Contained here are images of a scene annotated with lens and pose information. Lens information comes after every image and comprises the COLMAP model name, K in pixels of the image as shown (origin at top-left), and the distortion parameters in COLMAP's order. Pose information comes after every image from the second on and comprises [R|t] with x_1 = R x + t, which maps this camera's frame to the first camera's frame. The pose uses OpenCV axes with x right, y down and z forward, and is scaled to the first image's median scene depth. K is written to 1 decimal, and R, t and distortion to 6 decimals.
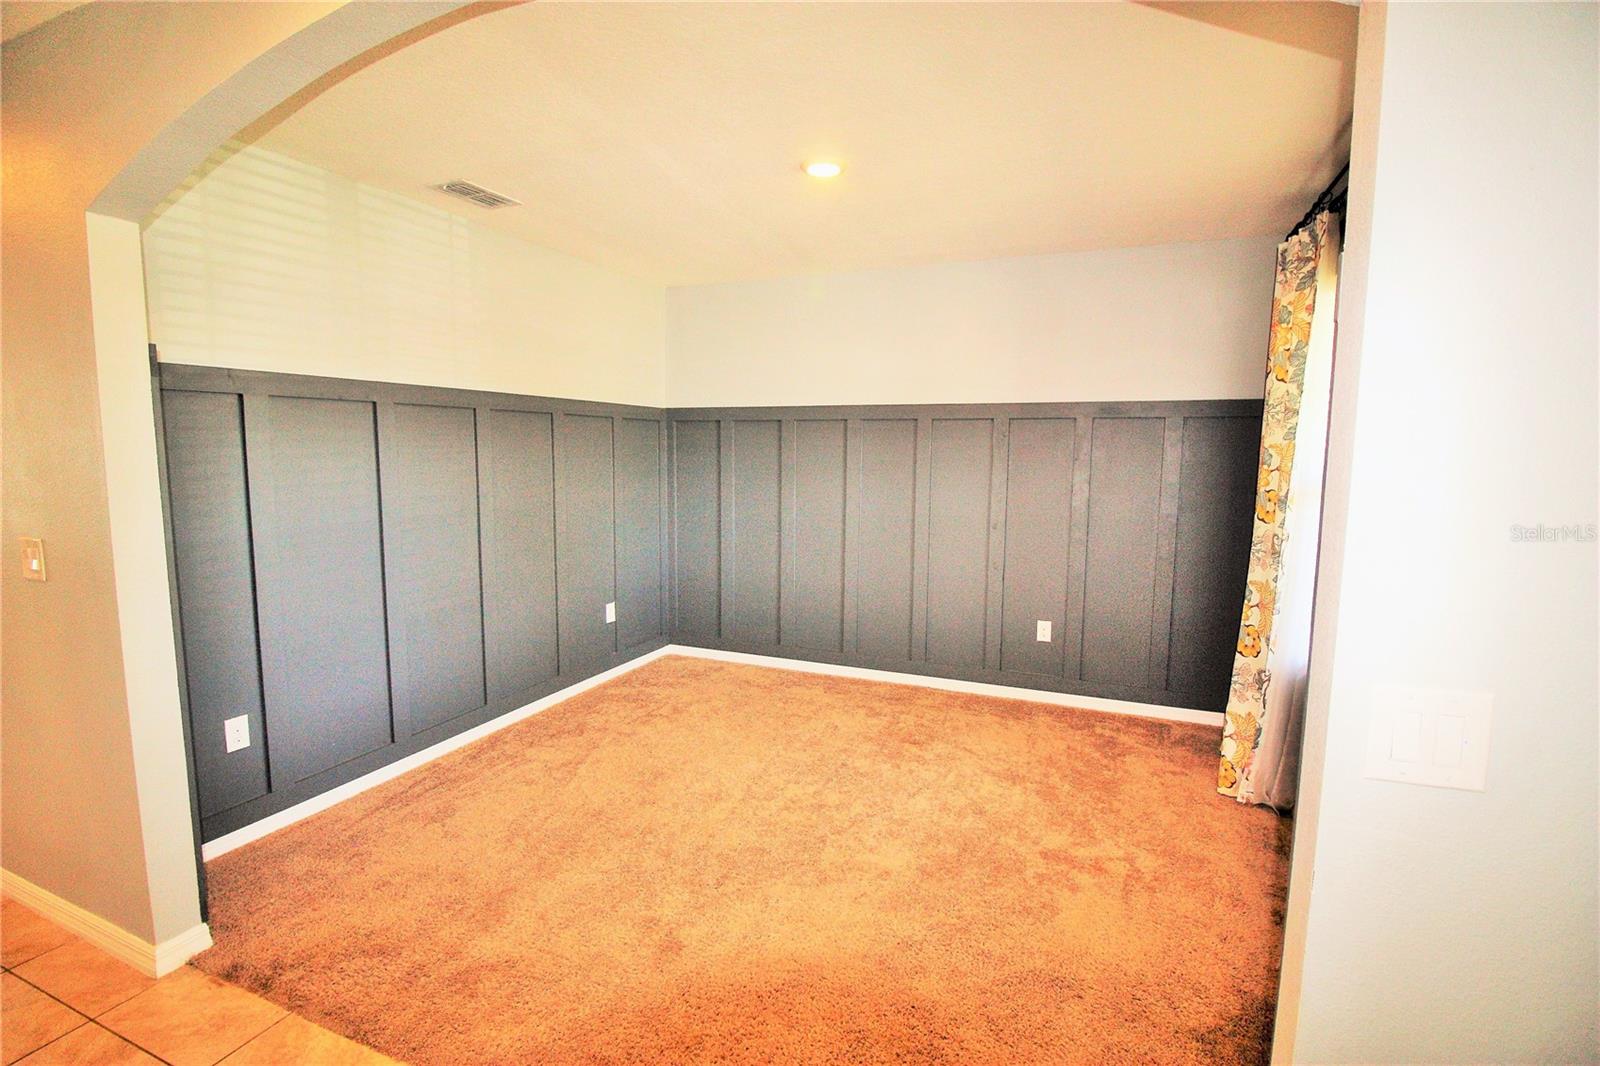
lens RADIAL K [[751.7, 0, 801.5], [0, 751.7, 531.2], [0, 0, 1]] dist [0.002590, -0.013937]
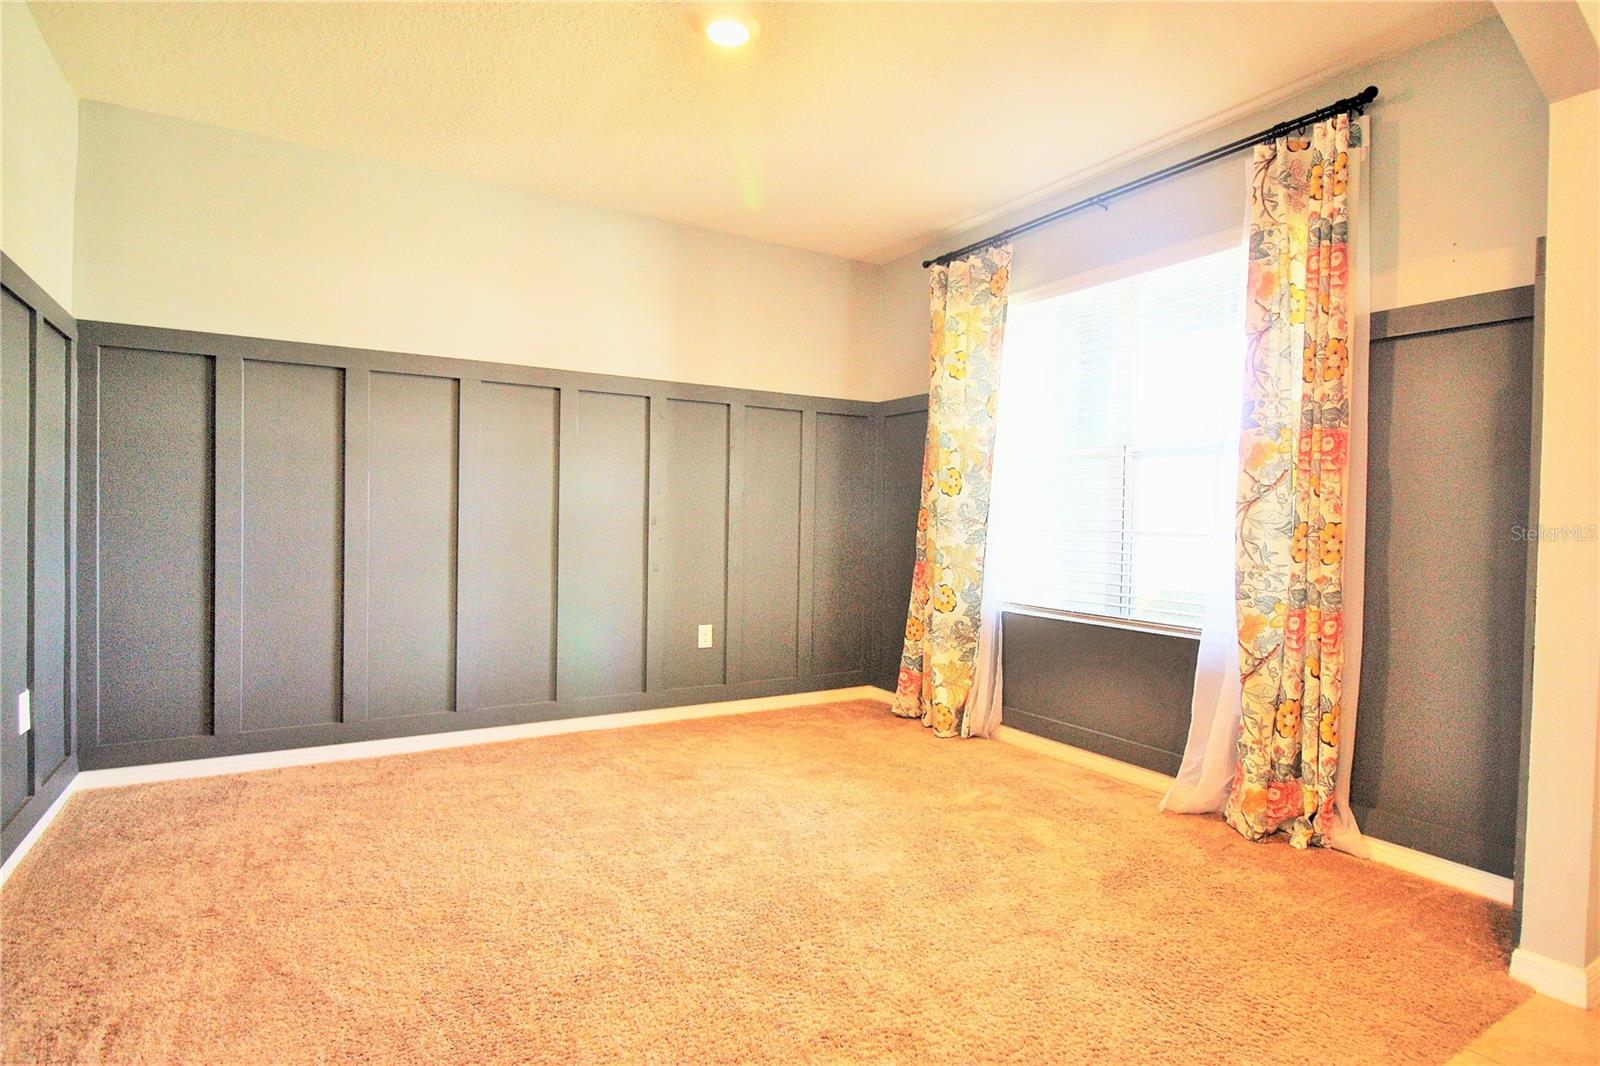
lens RADIAL K [[852.0, 0, 800.0], [0, 852.0, 533.0], [0, 0, 1]] dist [0.001658, -0.000590]
pose [[0.585134, -0.011533, 0.810855, -0.468231], [0.078977, 0.995956, -0.042826, 0.066500], [-0.807082, 0.089098, 0.583678, 0.319584]]
